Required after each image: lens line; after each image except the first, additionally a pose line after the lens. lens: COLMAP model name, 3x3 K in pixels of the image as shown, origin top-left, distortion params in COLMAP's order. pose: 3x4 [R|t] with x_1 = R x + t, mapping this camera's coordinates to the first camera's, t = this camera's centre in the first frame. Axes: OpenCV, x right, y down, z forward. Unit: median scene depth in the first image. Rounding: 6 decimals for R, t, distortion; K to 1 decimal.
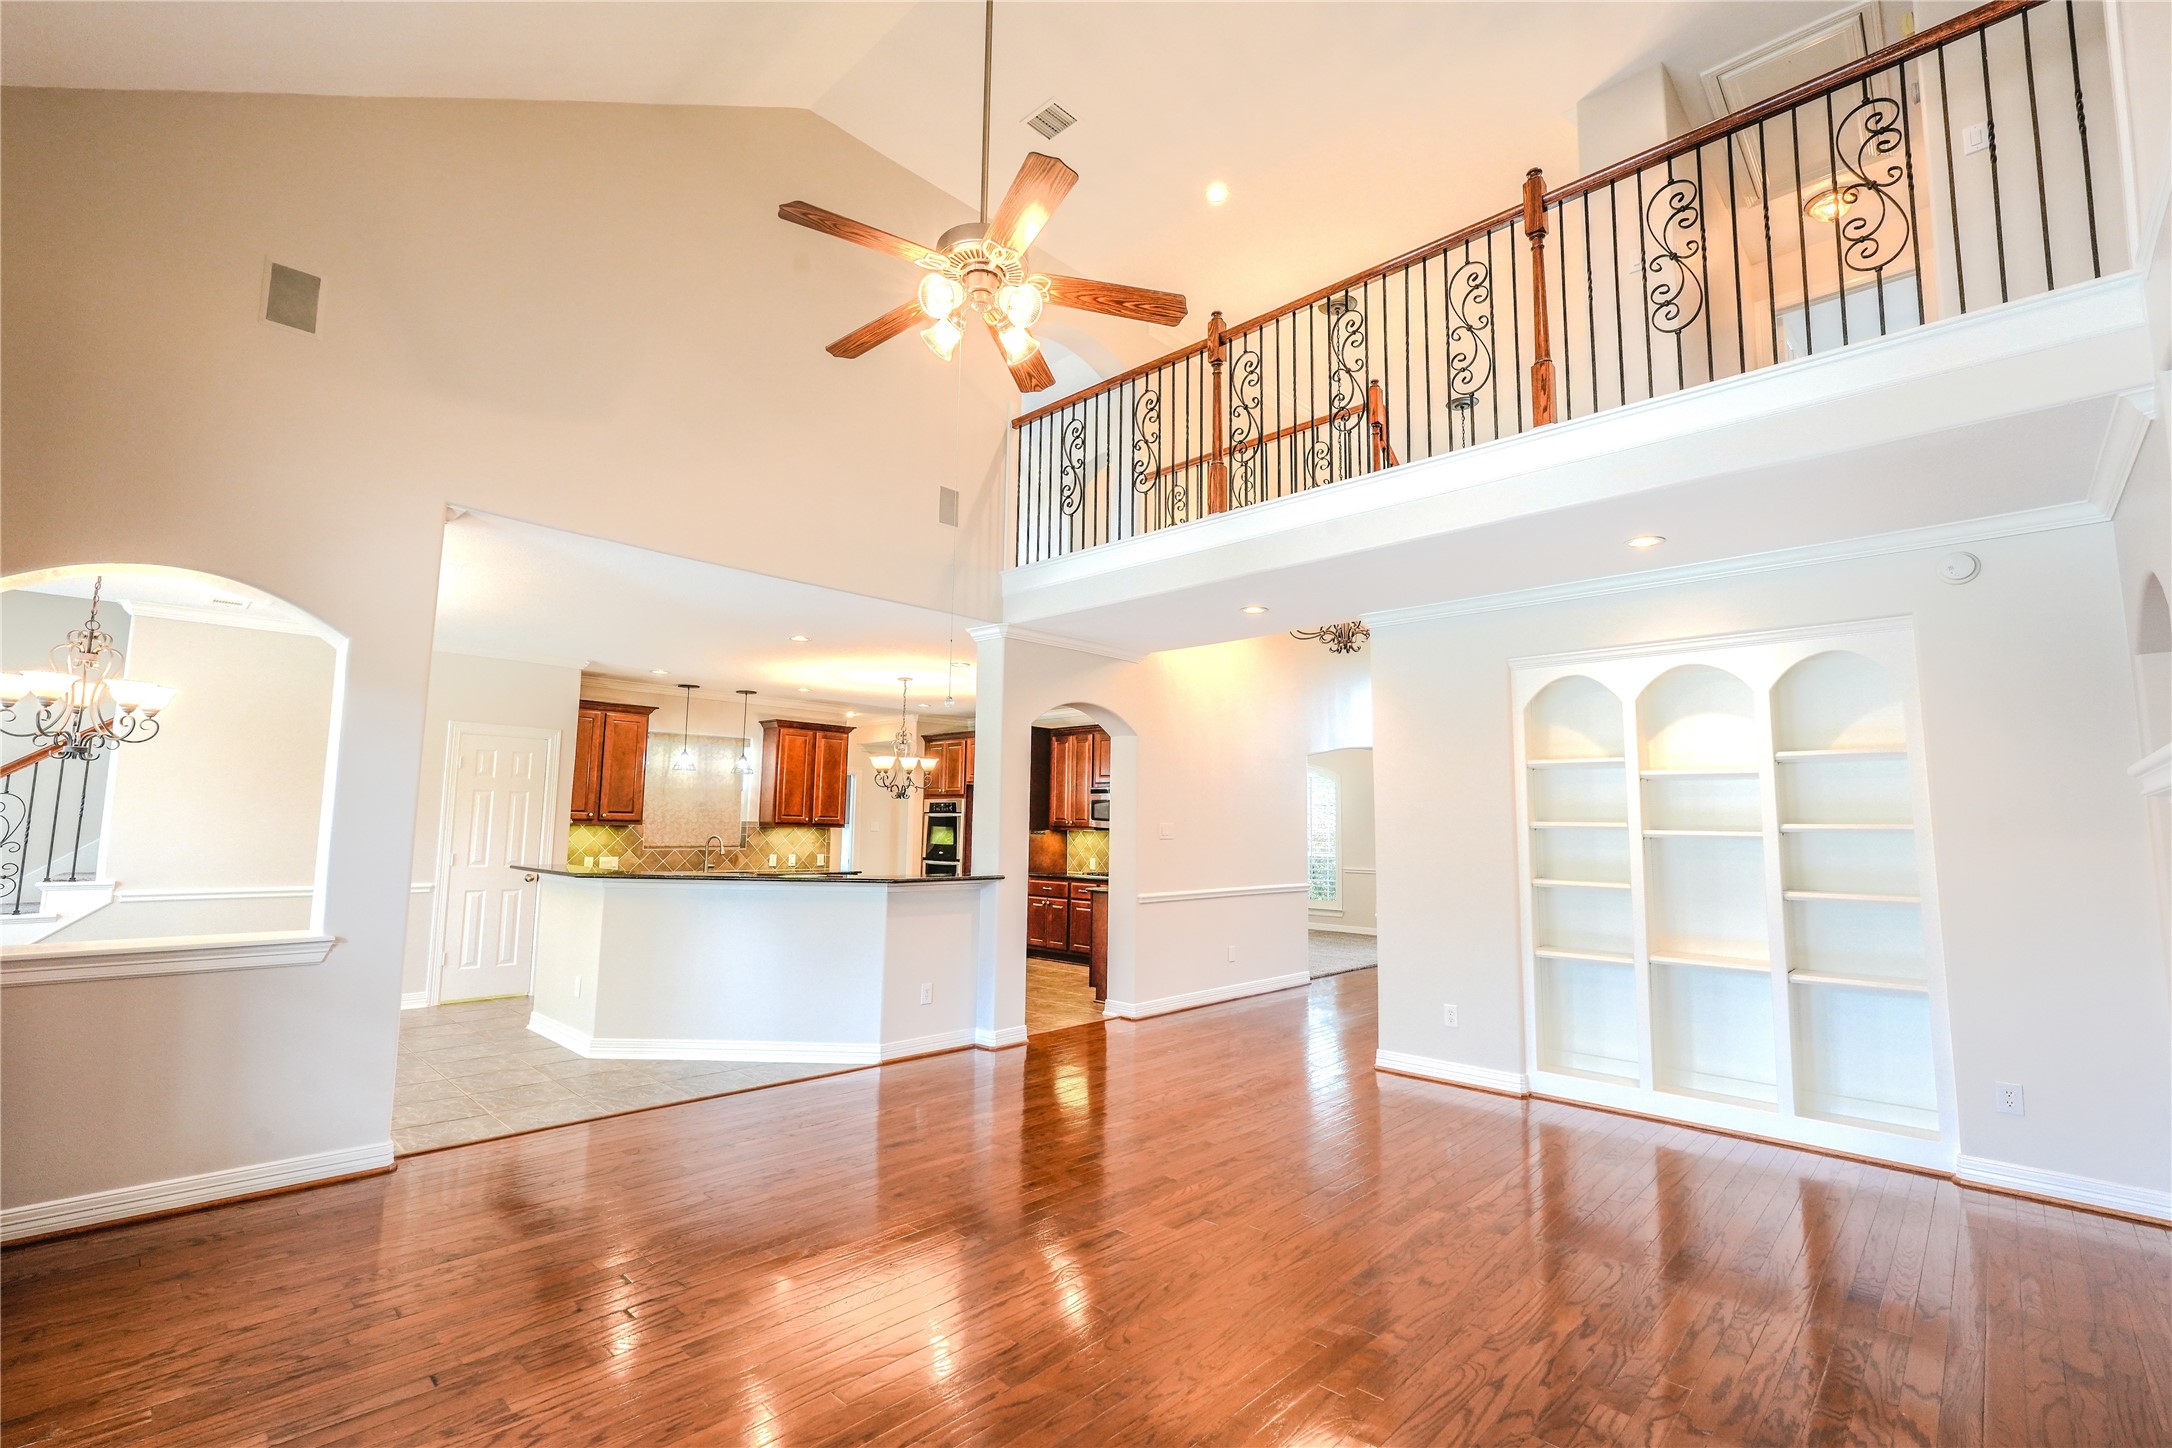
lens RADIAL K [[966.9, 0, 1086.0], [0, 966.9, 724.0], [0, 0, 1]] dist [-0.009788, -0.000014]
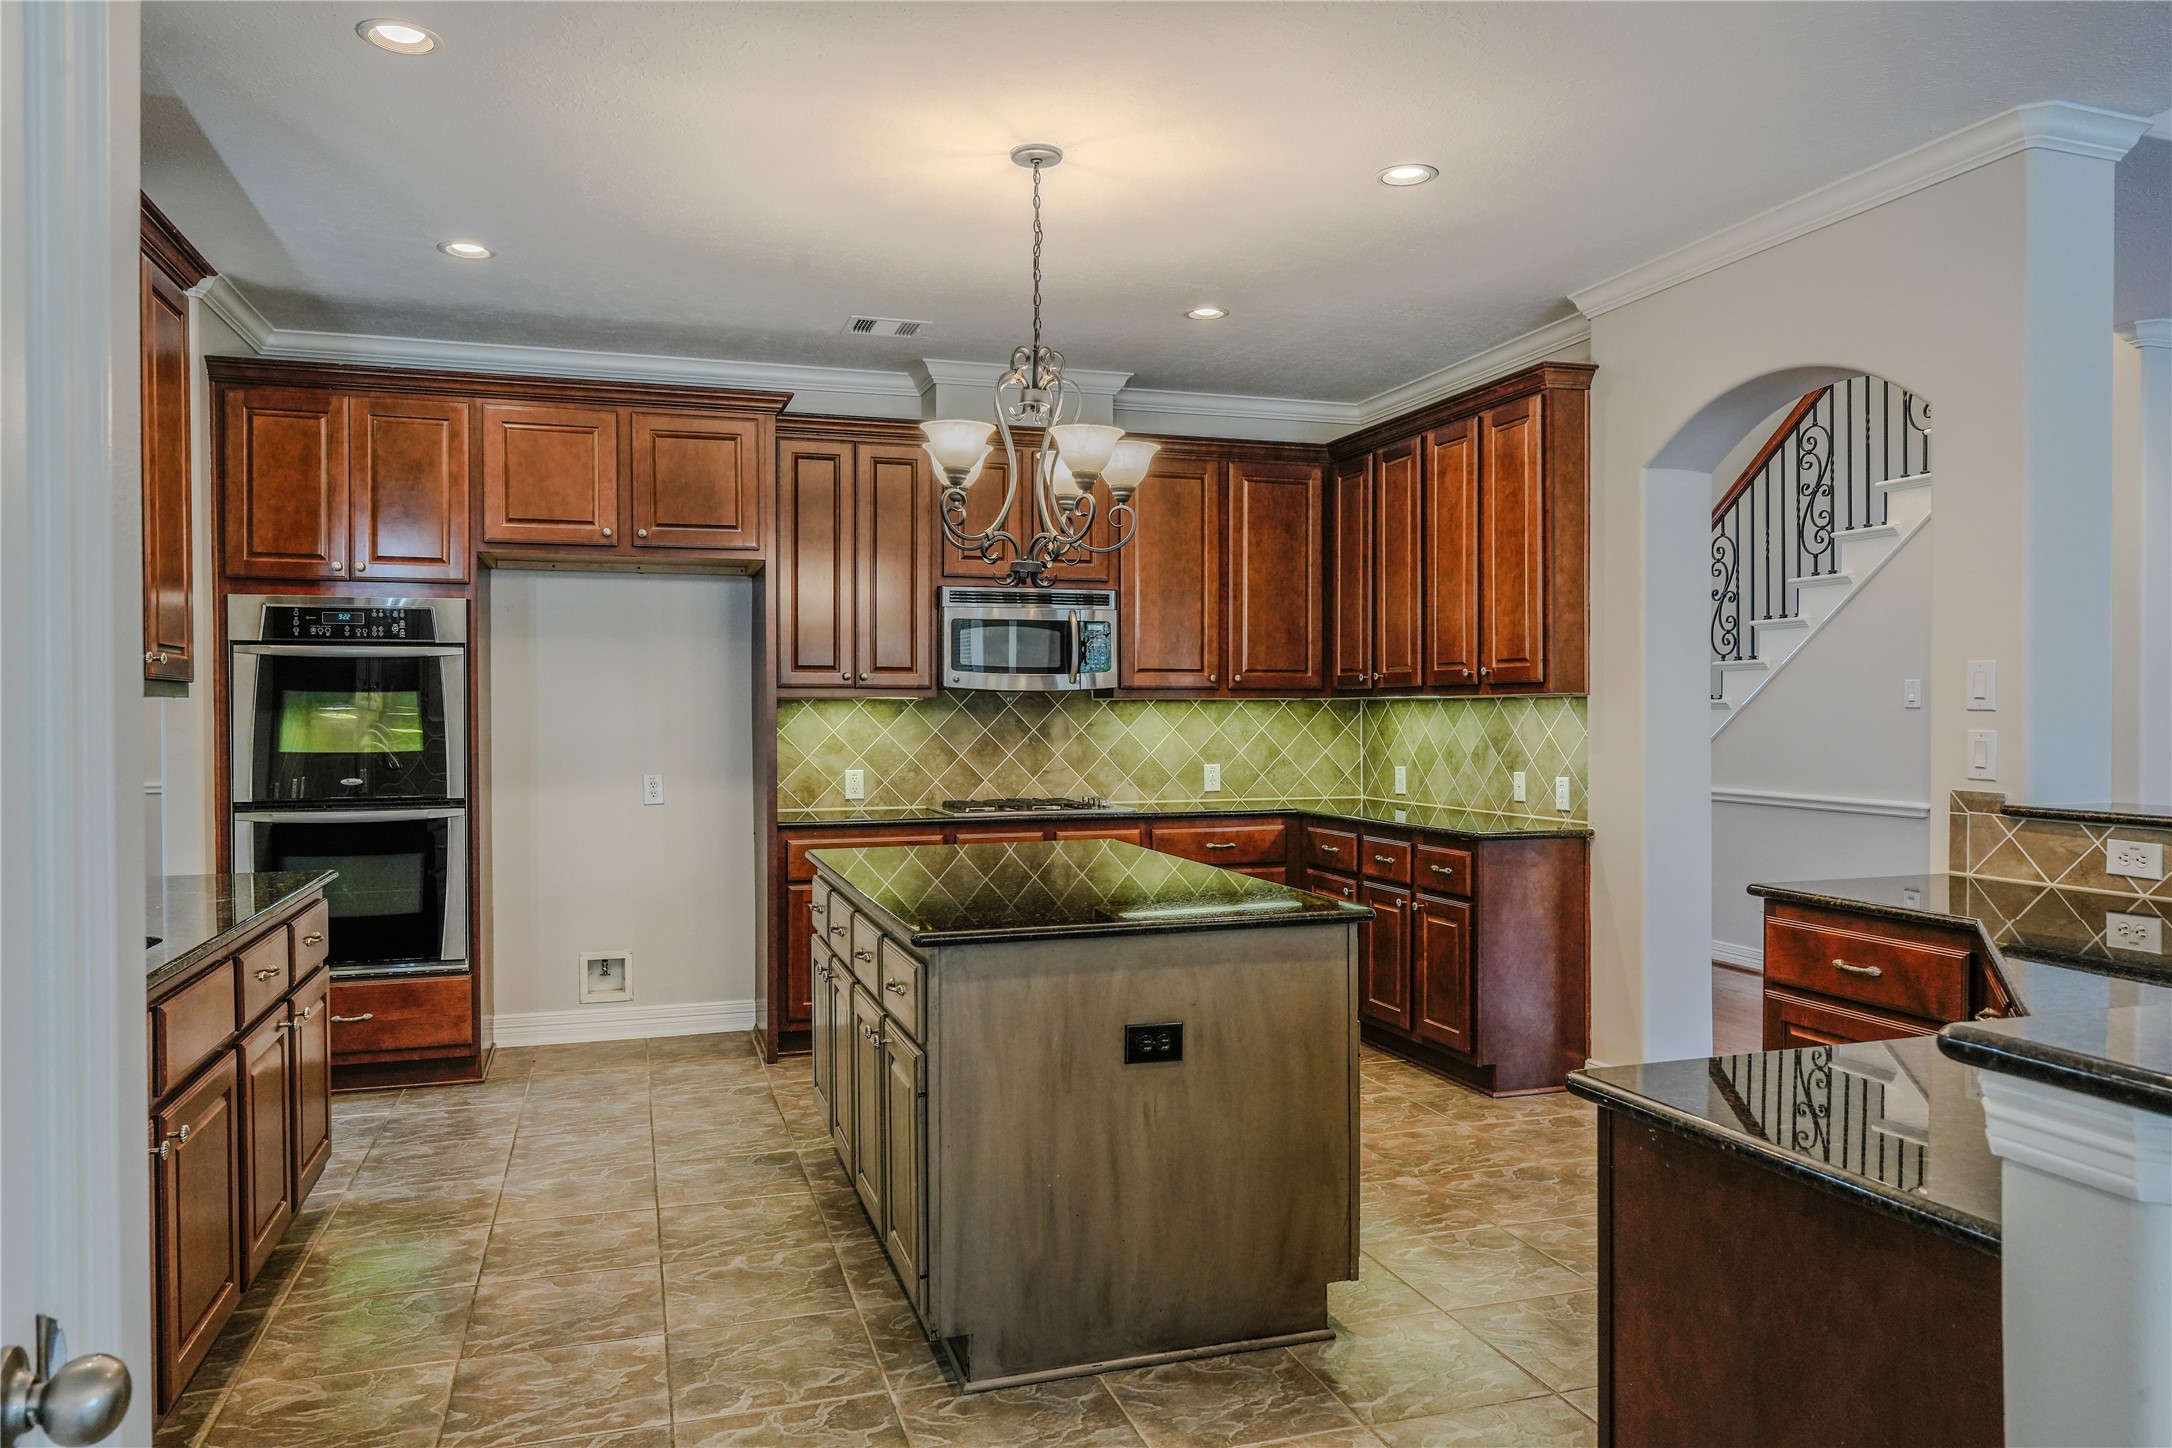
lens RADIAL K [[1459.5, 0, 1094.5], [0, 1459.5, 724.5], [0, 0, 1]] dist [-0.004167, 0.001893]
pose [[0.462498, -0.024321, 0.886287, -0.441738], [-0.087267, 0.993521, 0.072802, 0.066337], [-0.882315, -0.111014, 0.457379, 0.616909]]
